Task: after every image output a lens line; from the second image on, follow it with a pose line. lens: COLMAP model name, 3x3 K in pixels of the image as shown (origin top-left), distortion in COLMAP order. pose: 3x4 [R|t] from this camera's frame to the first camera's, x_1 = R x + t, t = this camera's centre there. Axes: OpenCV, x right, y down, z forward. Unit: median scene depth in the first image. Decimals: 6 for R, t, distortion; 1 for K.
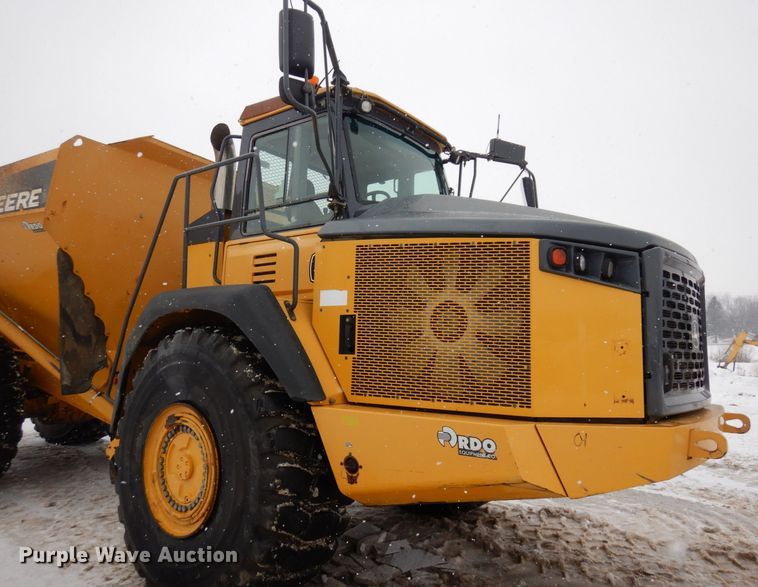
lens RADIAL K [[511.8, 0, 375.9], [0, 511.8, 293.5], [0, 0, 1]] dist [0.009994, 0.001114]
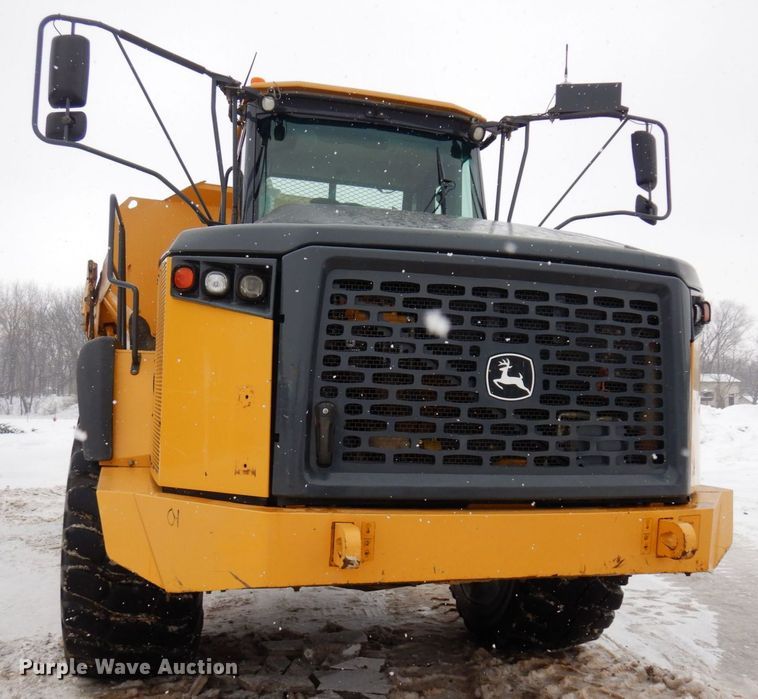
lens RADIAL K [[690.9, 0, 392.1], [0, 690.9, 371.9], [0, 0, 1]] dist [0.010464, 0.004397]
pose [[0.820428, -0.031531, -0.570879, 0.702148], [0.052705, 0.998398, 0.020601, 0.036305], [0.569315, -0.046990, 0.820775, 0.196523]]
